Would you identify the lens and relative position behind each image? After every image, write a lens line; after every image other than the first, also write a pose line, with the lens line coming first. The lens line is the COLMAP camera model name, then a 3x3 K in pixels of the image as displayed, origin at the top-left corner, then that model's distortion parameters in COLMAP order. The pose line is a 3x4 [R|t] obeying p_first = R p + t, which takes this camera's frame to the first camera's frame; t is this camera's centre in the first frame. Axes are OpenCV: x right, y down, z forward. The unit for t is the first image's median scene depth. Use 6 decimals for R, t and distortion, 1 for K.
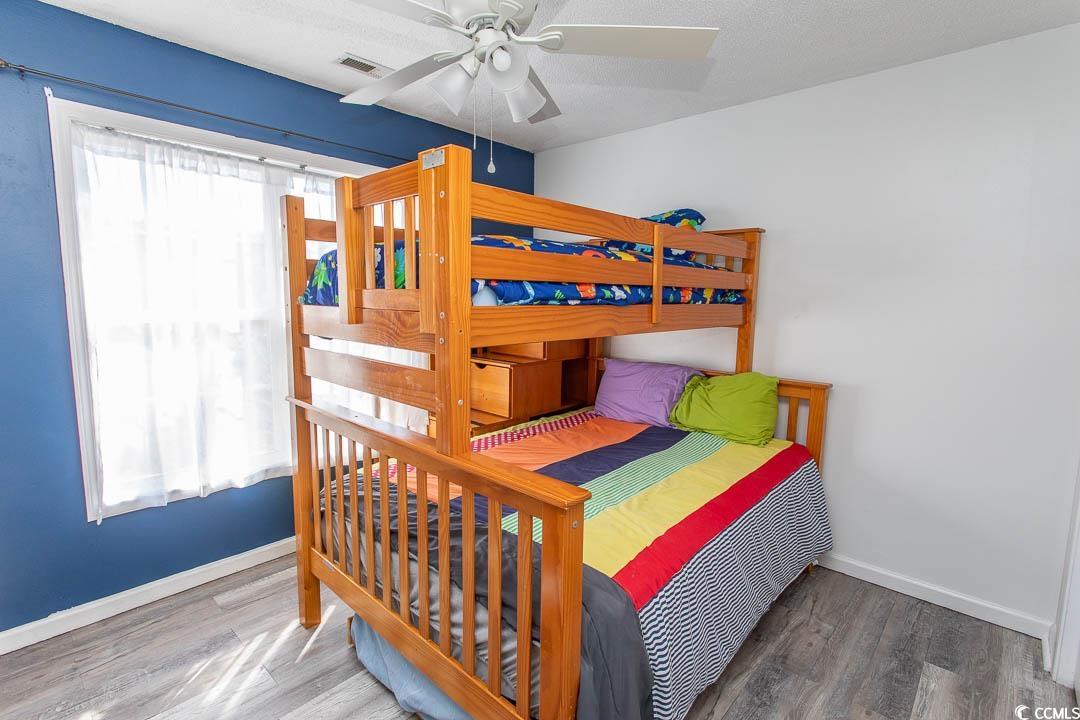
lens RADIAL K [[509.3, 0, 536.3], [0, 509.3, 357.7], [0, 0, 1]] dist [0.002111, 0.001485]
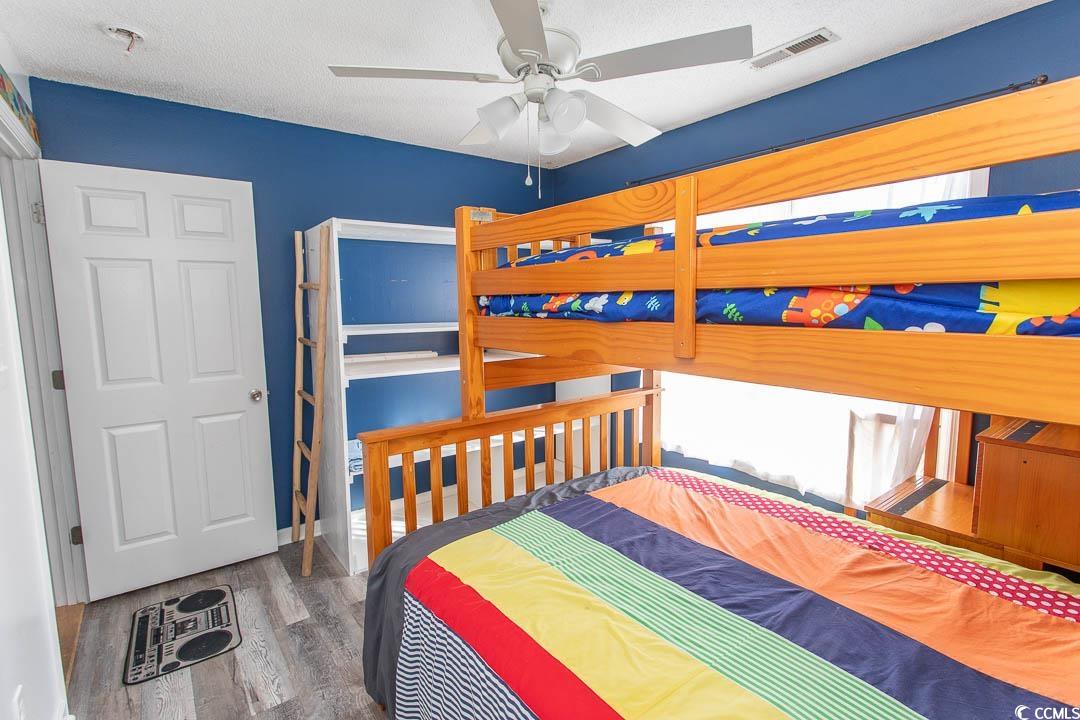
lens RADIAL K [[509.3, 0, 537.5], [0, 509.3, 358.5], [0, 0, 1]] dist [0.002111, 0.001485]
pose [[-0.172162, 0.099459, -0.980035, 0.800763], [-0.110647, 0.986641, 0.119567, -0.114071], [0.978835, 0.129023, -0.158857, 0.931656]]
